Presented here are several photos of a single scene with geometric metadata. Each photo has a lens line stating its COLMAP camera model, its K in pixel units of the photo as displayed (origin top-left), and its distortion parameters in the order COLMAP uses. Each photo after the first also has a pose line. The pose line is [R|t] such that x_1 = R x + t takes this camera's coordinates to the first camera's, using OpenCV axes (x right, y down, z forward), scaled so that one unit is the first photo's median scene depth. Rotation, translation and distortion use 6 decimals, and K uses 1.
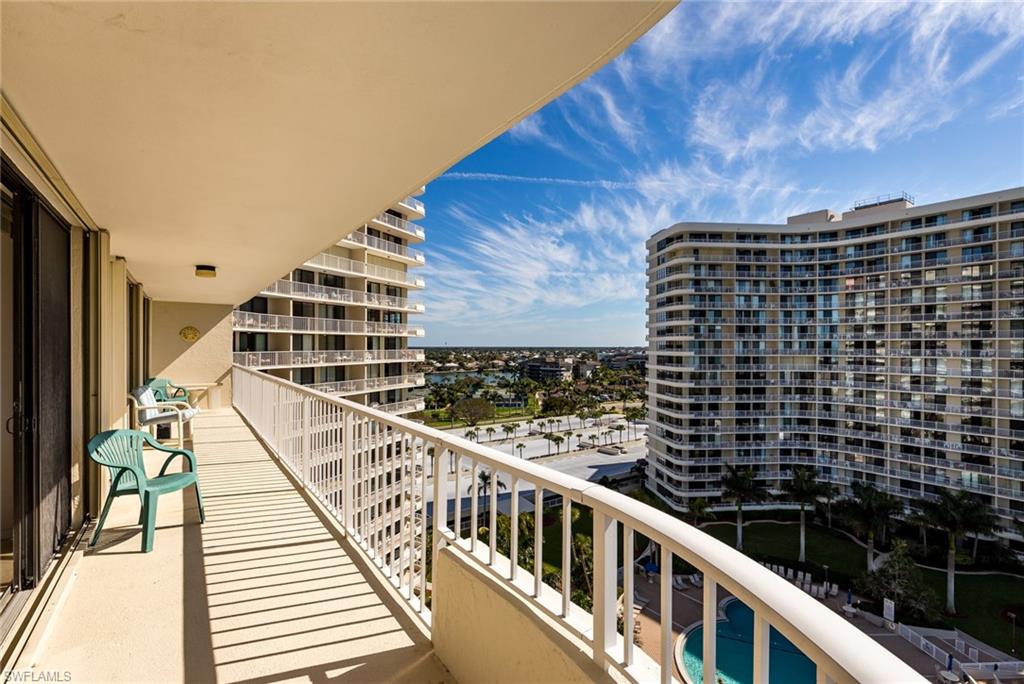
lens RADIAL K [[470.2, 0, 510.7], [0, 470.2, 359.0], [0, 0, 1]] dist [0.006527, -0.000116]
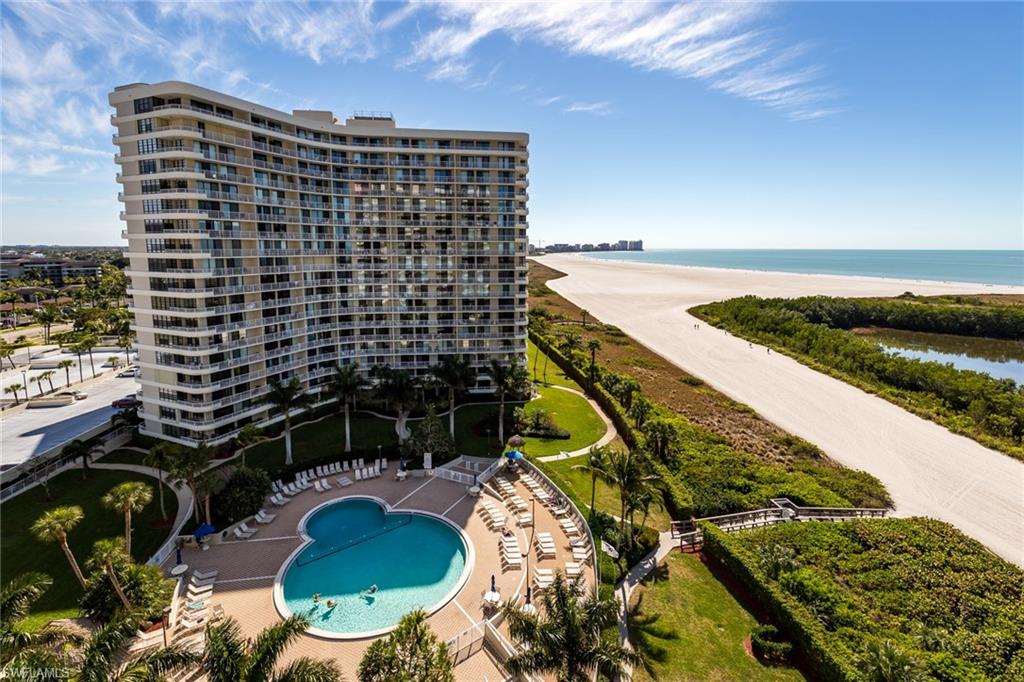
lens RADIAL K [[476.2, 0, 514.2], [0, 476.2, 307.0], [0, 0, 1]] dist [0.028274, -0.009011]
pose [[0.481841, -0.112401, 0.869019, -0.088986], [0.022643, 0.993005, 0.115883, -0.007566], [-0.875966, -0.036160, 0.481016, 0.137468]]
